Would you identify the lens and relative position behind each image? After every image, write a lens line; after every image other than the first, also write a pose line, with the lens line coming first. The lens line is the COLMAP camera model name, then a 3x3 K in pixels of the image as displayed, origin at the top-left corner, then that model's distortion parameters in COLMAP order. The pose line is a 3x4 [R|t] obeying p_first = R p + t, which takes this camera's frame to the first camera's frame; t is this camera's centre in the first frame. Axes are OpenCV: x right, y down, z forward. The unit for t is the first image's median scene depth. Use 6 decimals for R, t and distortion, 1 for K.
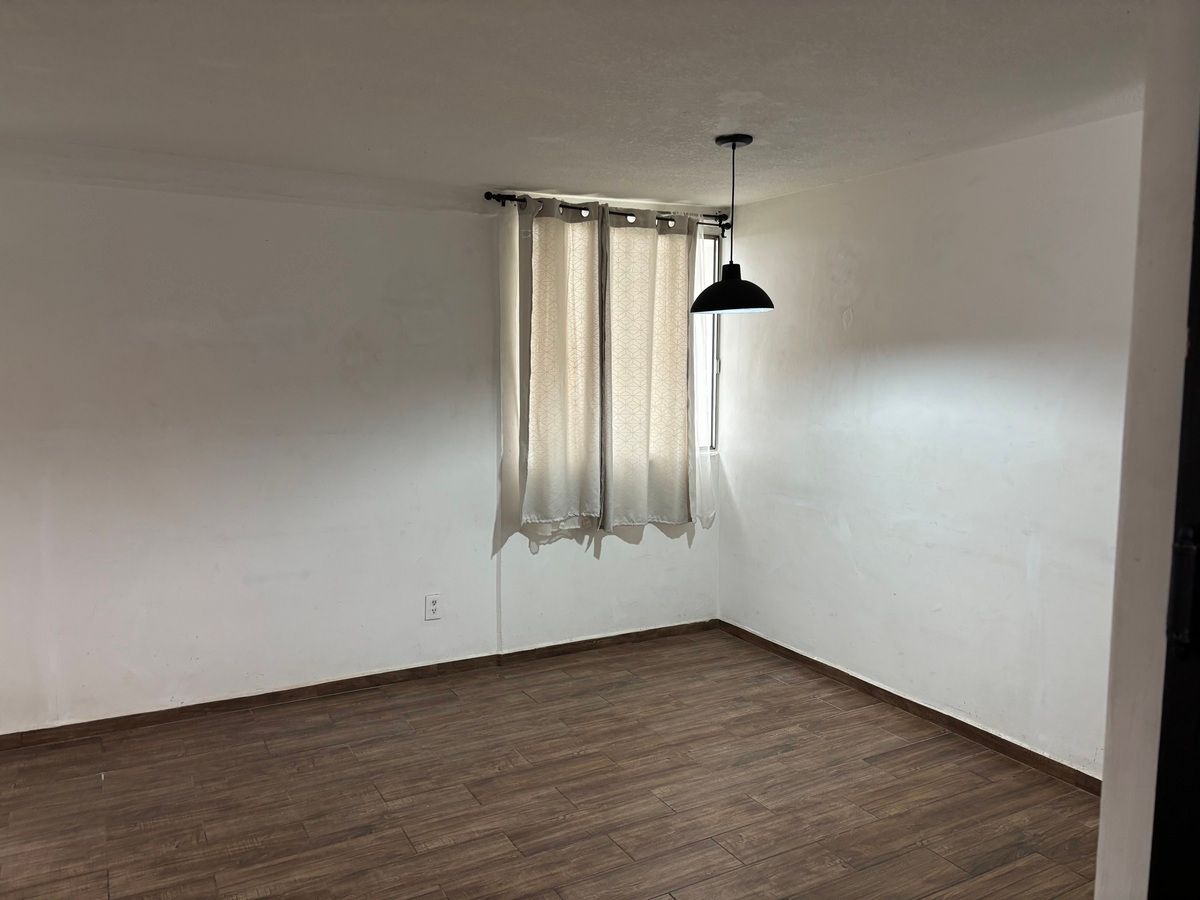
lens RADIAL K [[931.0, 0, 624.2], [0, 931.0, 443.6], [0, 0, 1]] dist [0.014248, -0.020329]
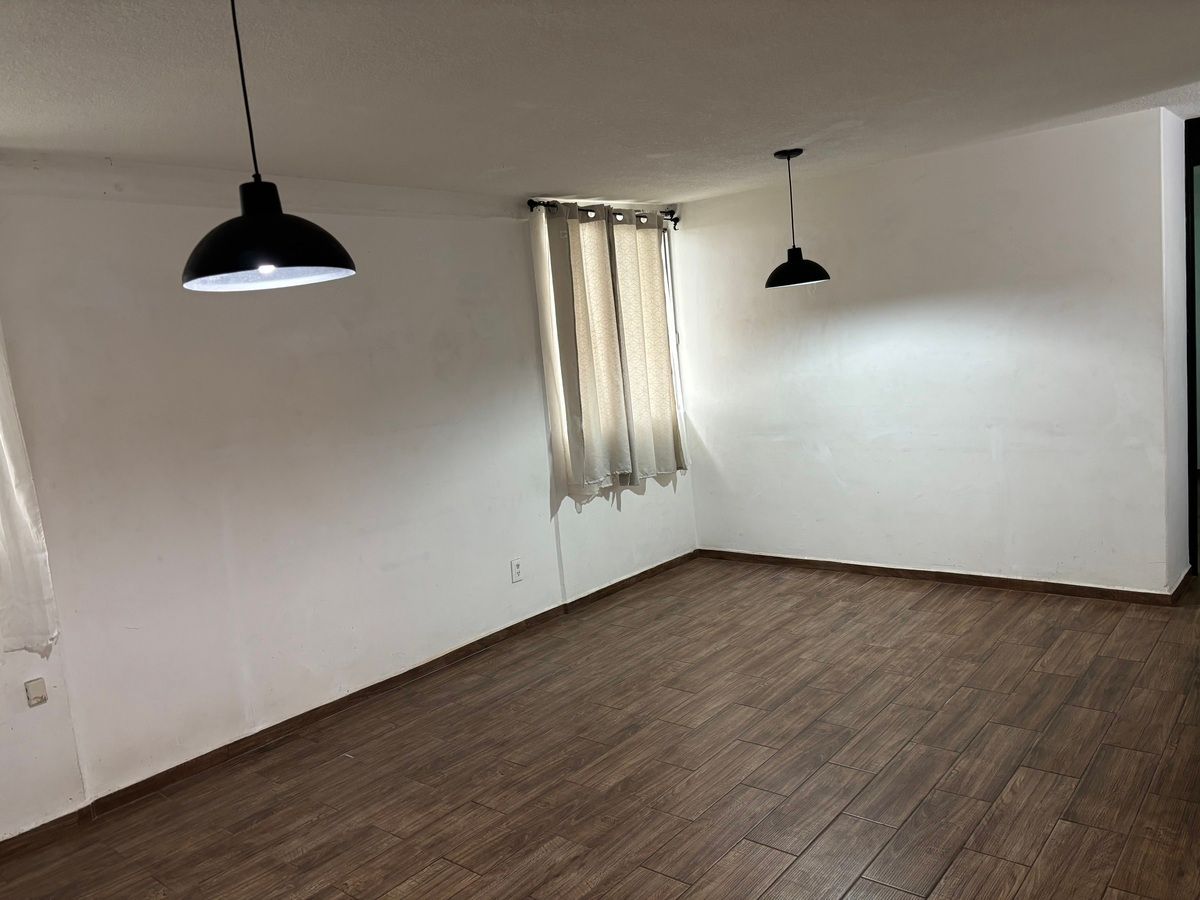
lens RADIAL K [[931.3, 0, 600.0], [0, 931.3, 450.0], [0, 0, 1]] dist [0.019867, -0.056860]
pose [[0.927105, -0.132008, 0.350784, -0.529949], [0.127903, 0.991170, 0.034958, 0.005285], [-0.352302, 0.012456, 0.935804, -0.097036]]
